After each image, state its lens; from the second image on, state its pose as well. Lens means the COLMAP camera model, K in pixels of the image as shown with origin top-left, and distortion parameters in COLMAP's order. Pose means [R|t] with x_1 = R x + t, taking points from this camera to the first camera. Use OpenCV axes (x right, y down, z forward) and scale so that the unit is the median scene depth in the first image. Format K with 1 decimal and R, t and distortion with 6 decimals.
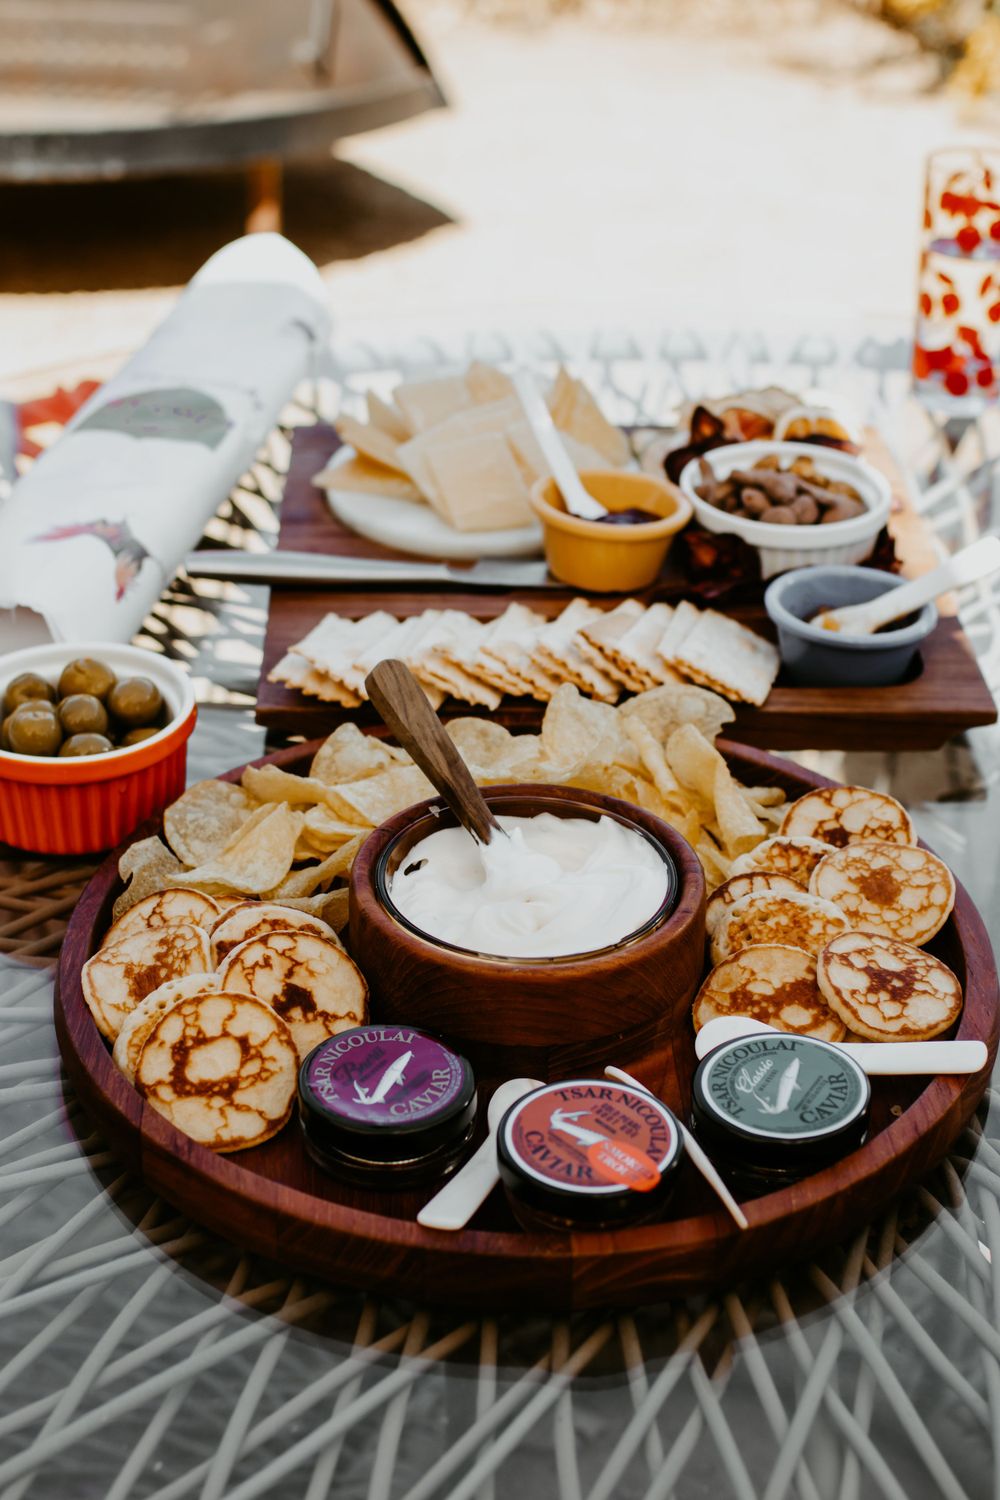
lens RADIAL K [[2436.9, 0, 495.7], [0, 2436.9, 751.3], [0, 0, 1]] dist [-0.026671, 0.000000]
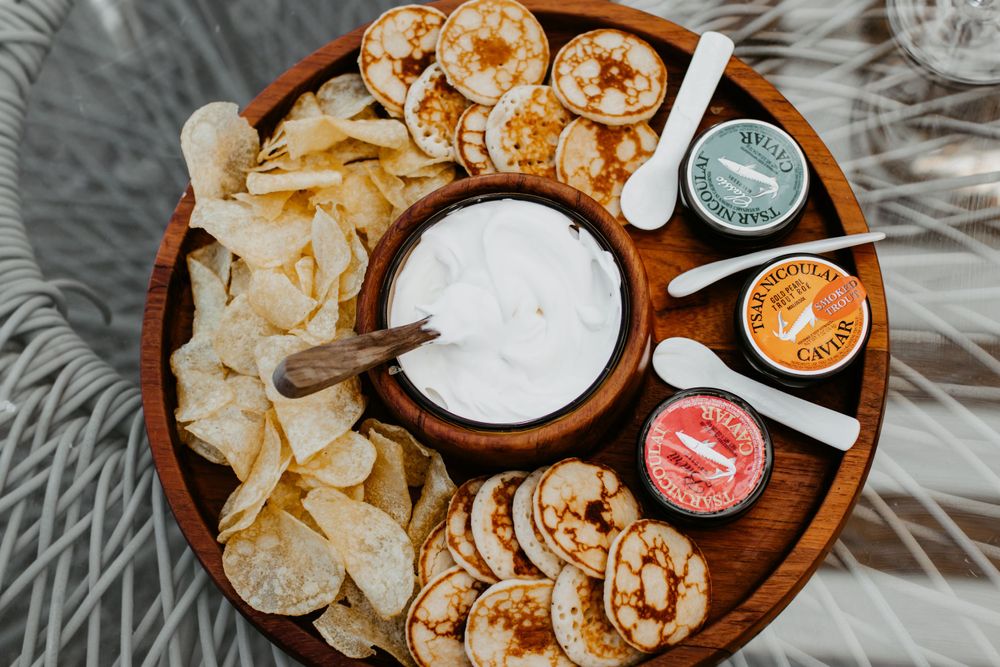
lens RADIAL K [[1624.6, 0, 499.7], [0, 1624.6, 329.8], [0, 0, 1]] dist [-0.026671, 0.000000]
pose [[0.151741, -0.945023, 0.289667, -0.236569], [0.547645, 0.324349, 0.771287, -0.582321], [-0.822837, 0.041599, 0.566753, 0.566737]]
